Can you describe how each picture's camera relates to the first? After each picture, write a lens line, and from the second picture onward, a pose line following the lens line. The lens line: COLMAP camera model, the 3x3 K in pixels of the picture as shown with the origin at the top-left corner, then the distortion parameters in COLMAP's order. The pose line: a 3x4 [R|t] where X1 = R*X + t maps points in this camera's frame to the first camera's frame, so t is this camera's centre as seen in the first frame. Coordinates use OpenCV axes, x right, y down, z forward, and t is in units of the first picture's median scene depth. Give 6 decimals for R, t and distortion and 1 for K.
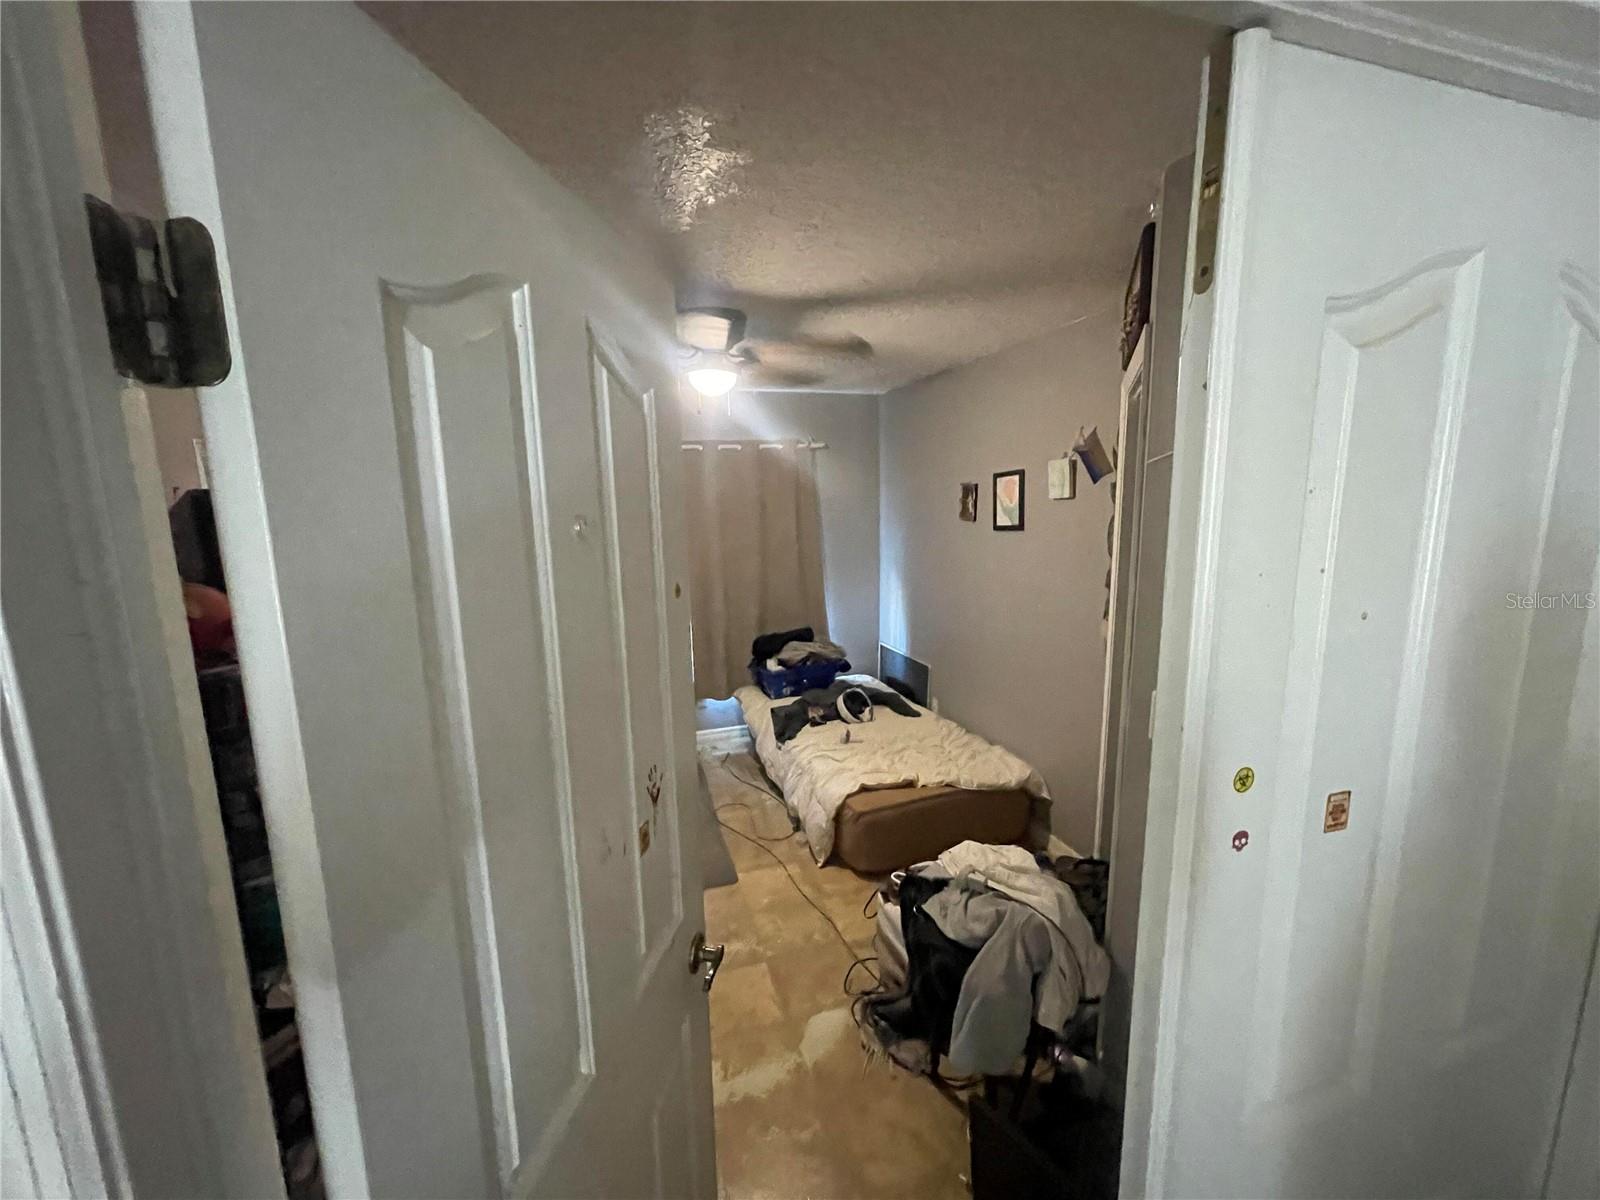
lens RADIAL K [[645.3, 0, 803.8], [0, 645.3, 604.2], [0, 0, 1]] dist [-0.001262, 0.000126]
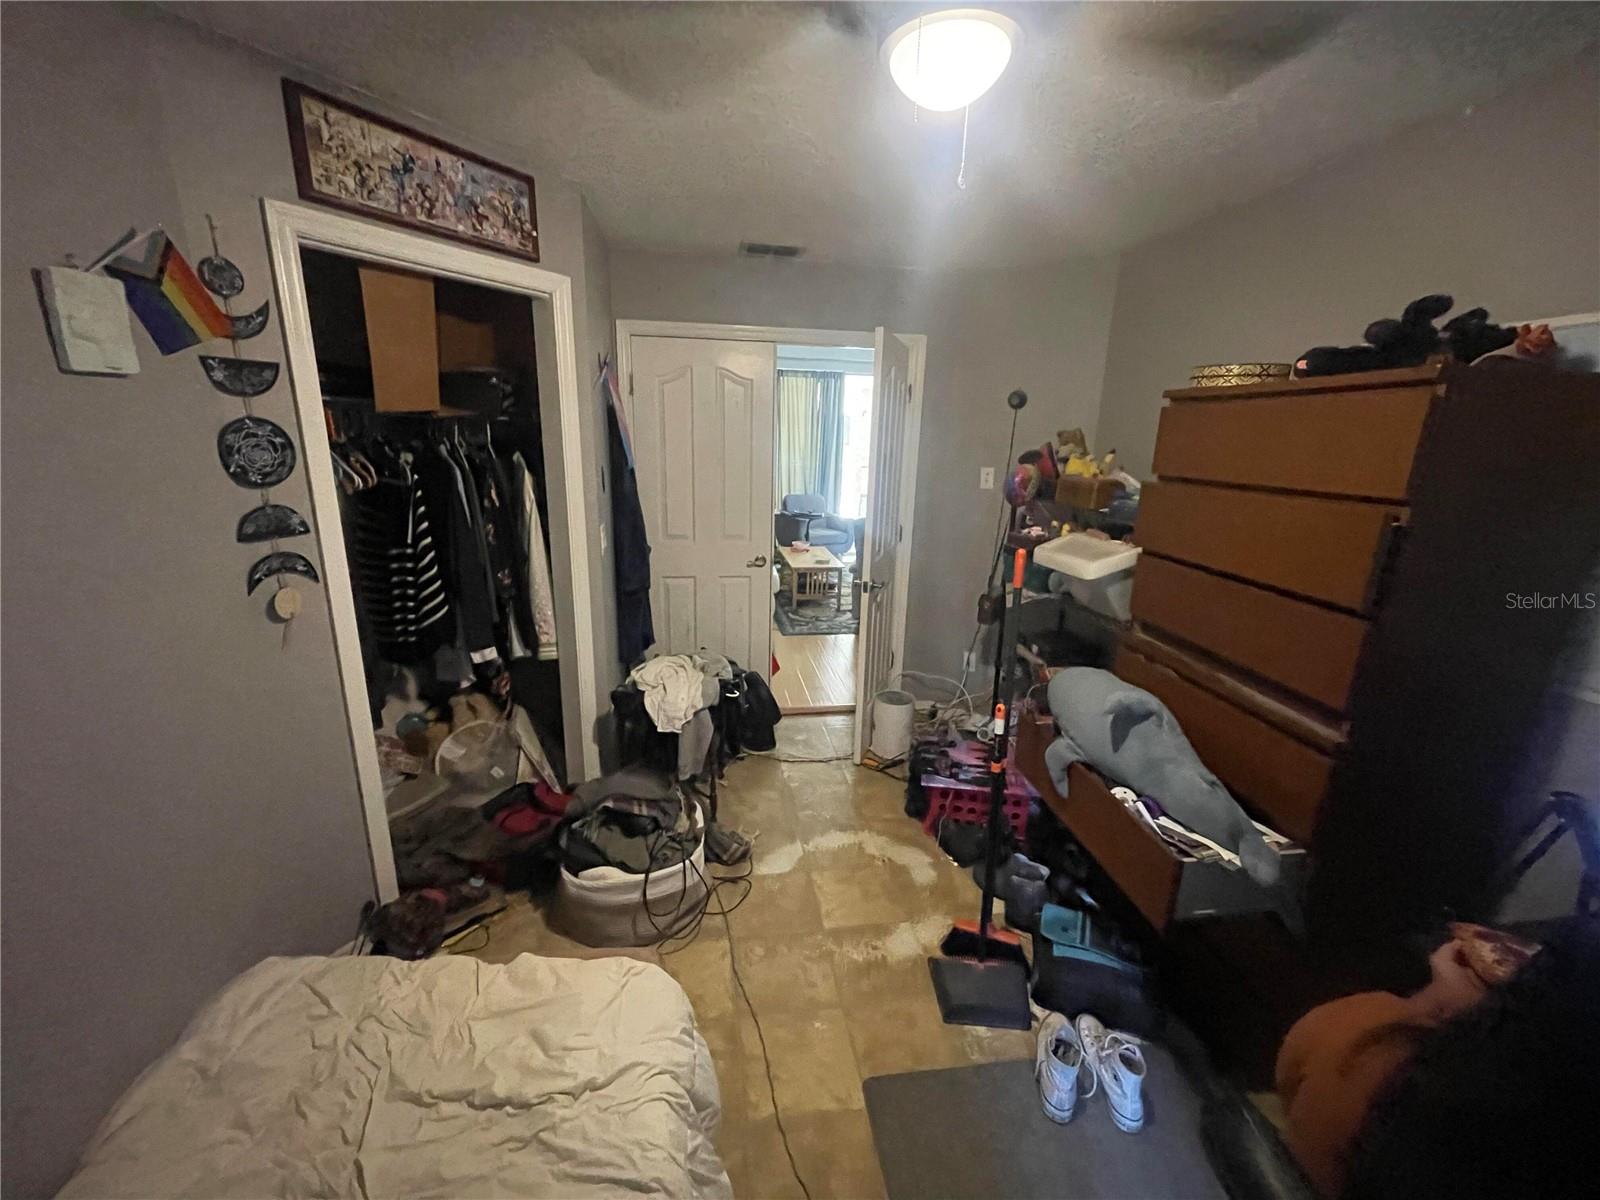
lens RADIAL K [[645.3, 0, 803.8], [0, 645.3, 604.2], [0, 0, 1]] dist [-0.001262, 0.000126]
pose [[-0.990069, -0.043450, 0.133700, -0.126320], [0.015487, 0.911541, 0.410917, -0.225577], [-0.139727, 0.408907, -0.901816, 1.571278]]
